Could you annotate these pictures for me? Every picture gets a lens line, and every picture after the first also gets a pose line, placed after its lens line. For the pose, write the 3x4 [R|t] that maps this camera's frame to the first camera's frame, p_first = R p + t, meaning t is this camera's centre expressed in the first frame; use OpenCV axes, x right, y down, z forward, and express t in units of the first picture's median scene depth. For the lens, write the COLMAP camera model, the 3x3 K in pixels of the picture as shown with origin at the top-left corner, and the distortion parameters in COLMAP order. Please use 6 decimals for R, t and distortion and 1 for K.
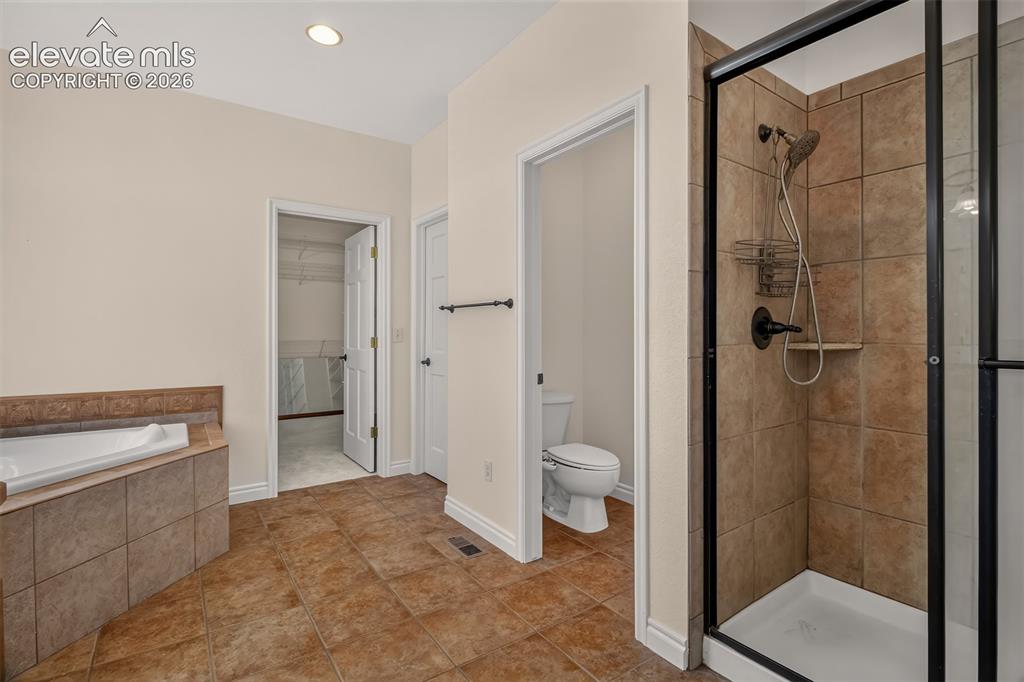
lens RADIAL K [[479.4, 0, 510.7], [0, 479.4, 332.9], [0, 0, 1]] dist [-0.014589, -0.003407]
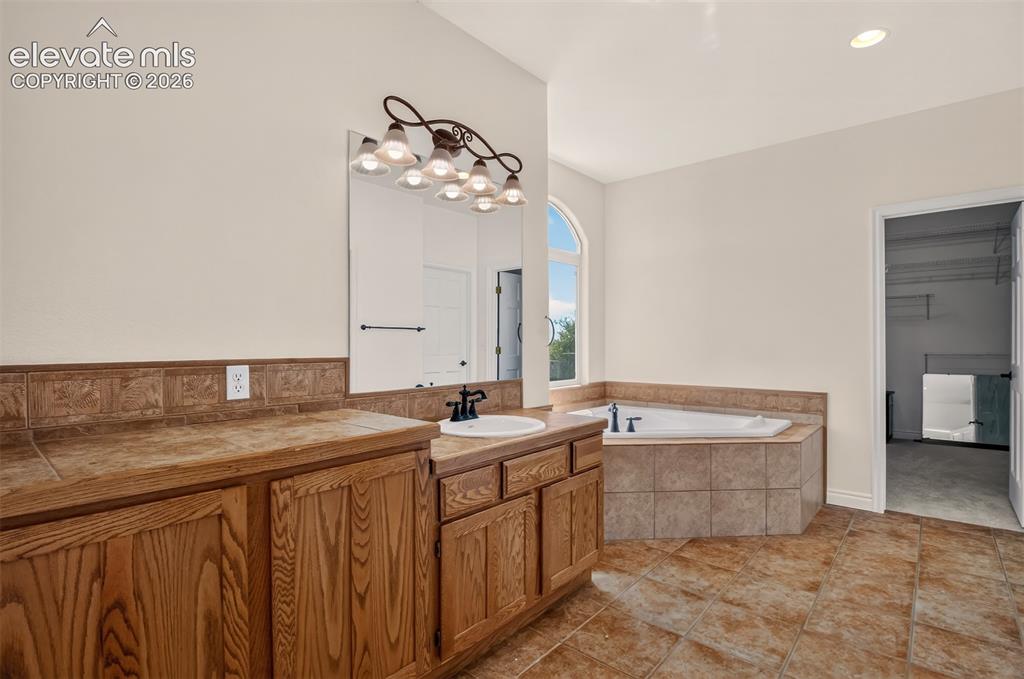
lens RADIAL K [[479.4, 0, 507.3], [0, 479.4, 344.3], [0, 0, 1]] dist [-0.014589, -0.003407]
pose [[0.229476, -0.000351, -0.973314, 0.390031], [0.000531, 1.000000, -0.000235, 0.000077], [0.973314, -0.000463, 0.229476, 0.052670]]
